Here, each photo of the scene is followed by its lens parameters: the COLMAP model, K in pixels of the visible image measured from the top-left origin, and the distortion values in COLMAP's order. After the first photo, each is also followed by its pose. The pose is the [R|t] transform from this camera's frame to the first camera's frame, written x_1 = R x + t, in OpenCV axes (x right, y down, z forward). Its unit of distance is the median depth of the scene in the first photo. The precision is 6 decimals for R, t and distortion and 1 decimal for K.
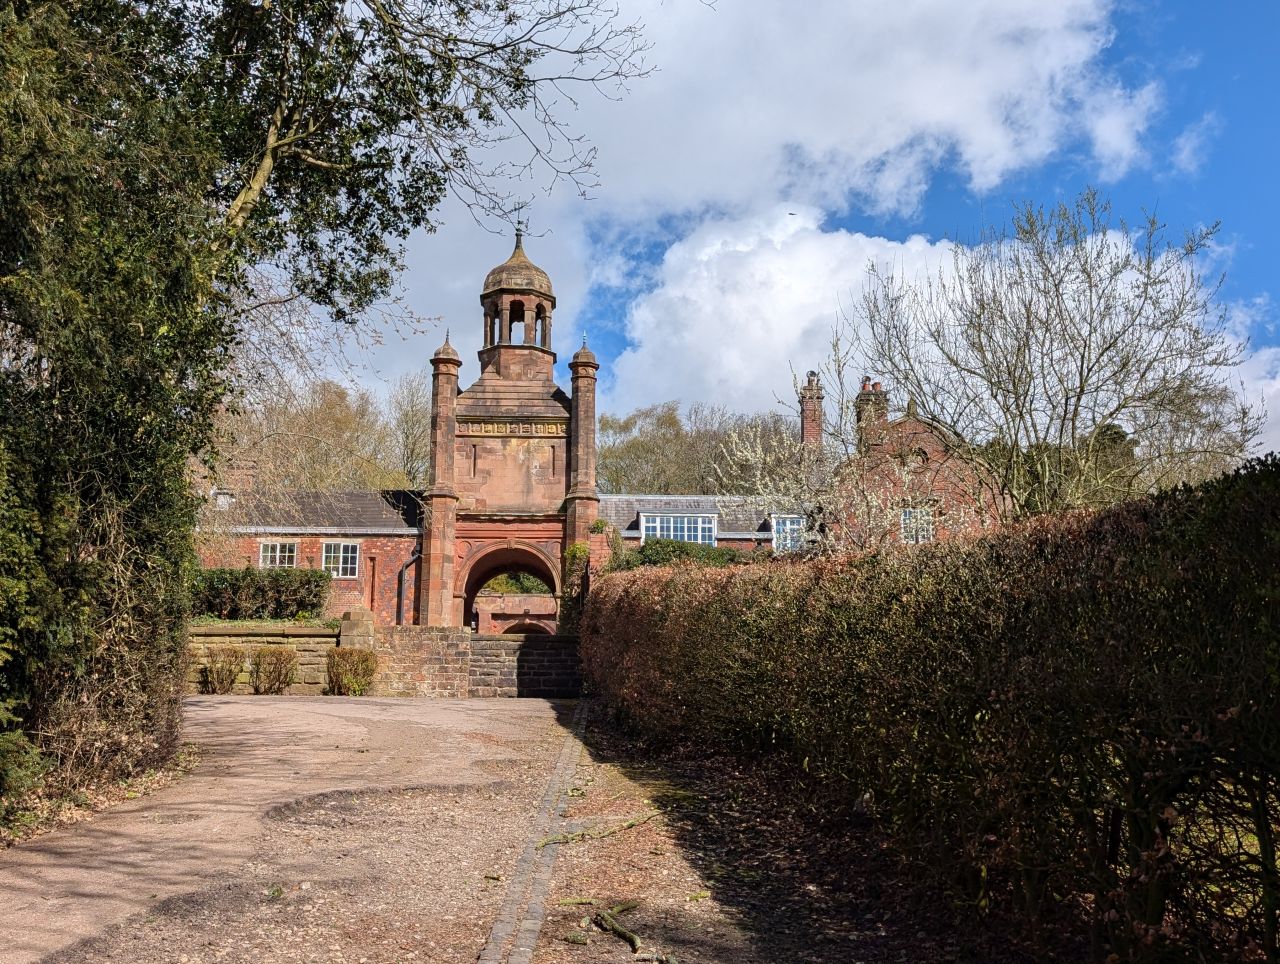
lens RADIAL K [[1103.3, 0, 640.0], [0, 1103.3, 482.0], [0, 0, 1]] dist [0.060250, -0.004718]
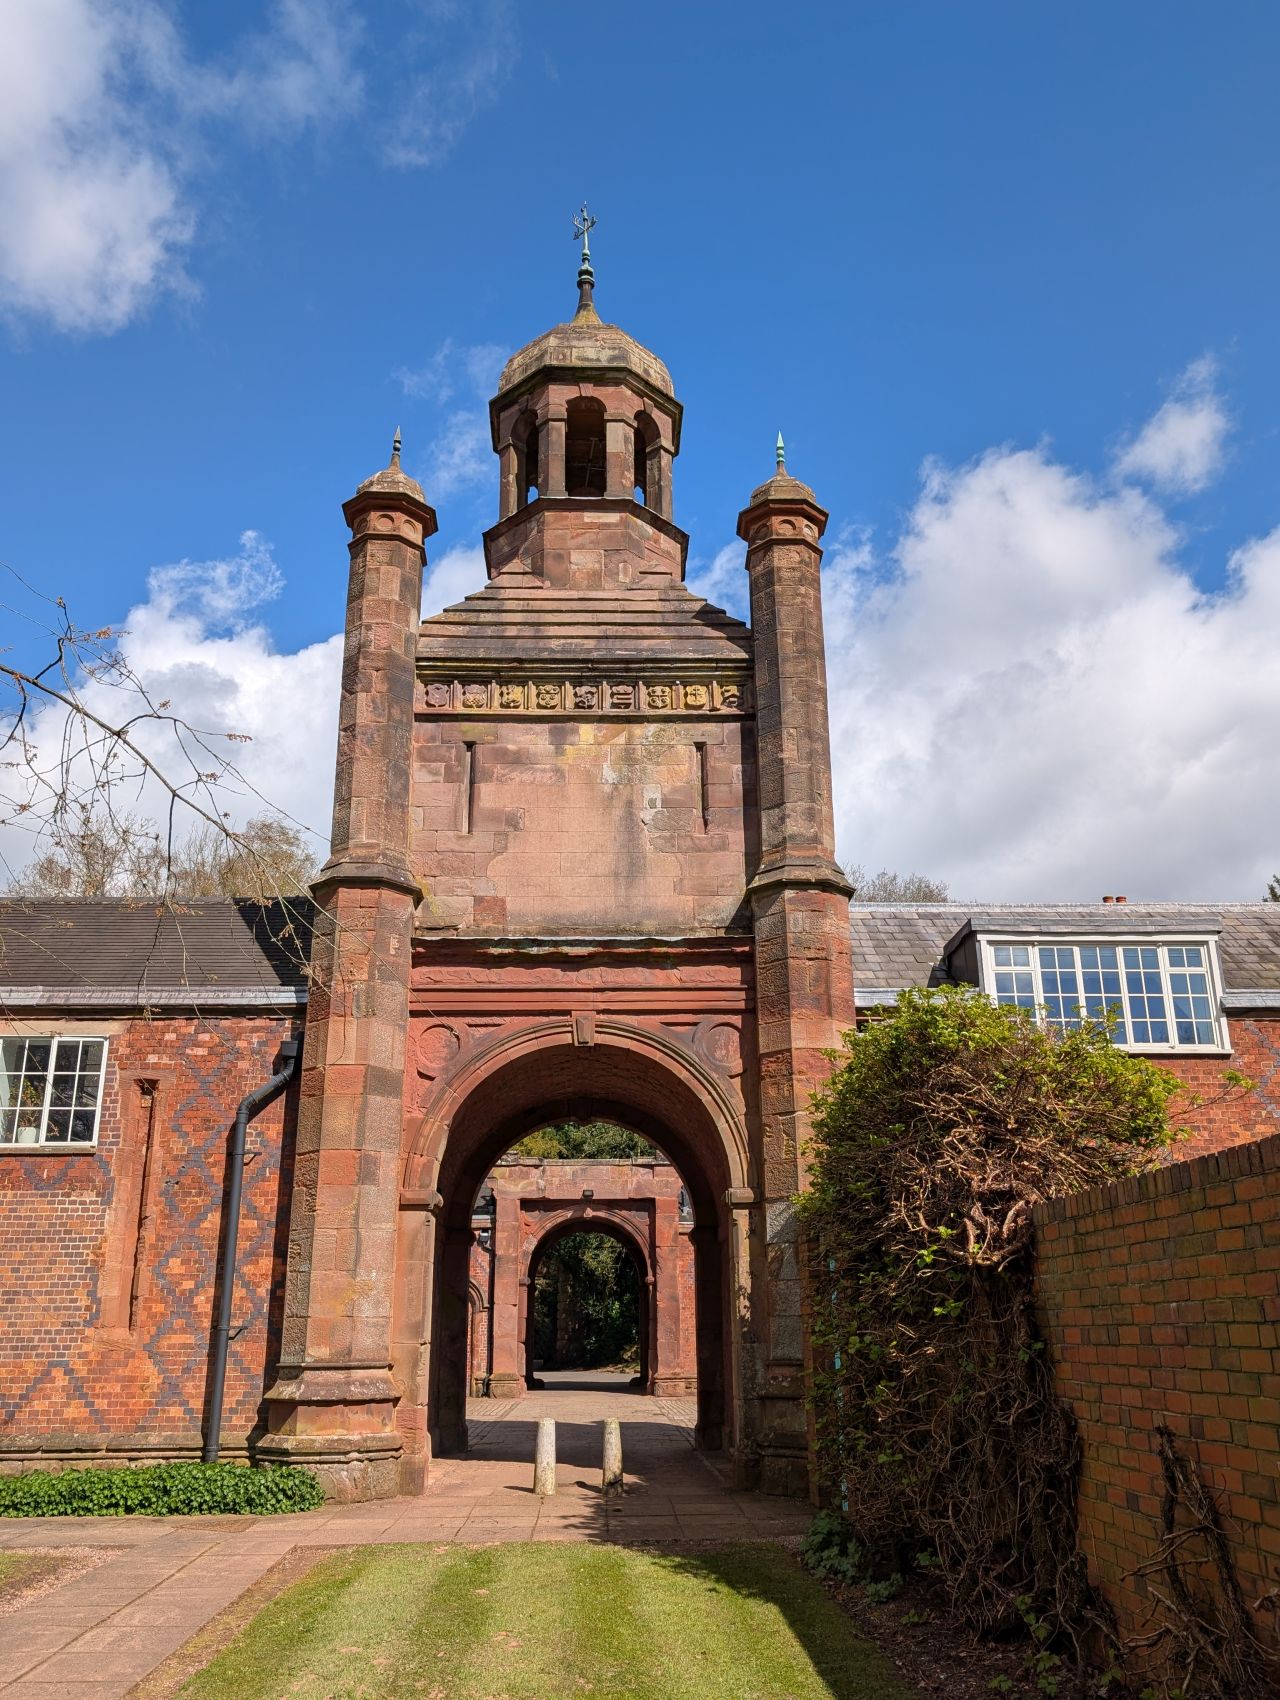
lens RADIAL K [[1465.3, 0, 666.0], [0, 1465.3, 849.9], [0, 0, 1]] dist [0.060250, -0.004718]
pose [[0.999328, -0.016780, -0.032601, -0.076681], [0.013557, 0.995223, -0.096681, 0.044063], [0.034068, 0.096174, 0.994781, 0.563384]]
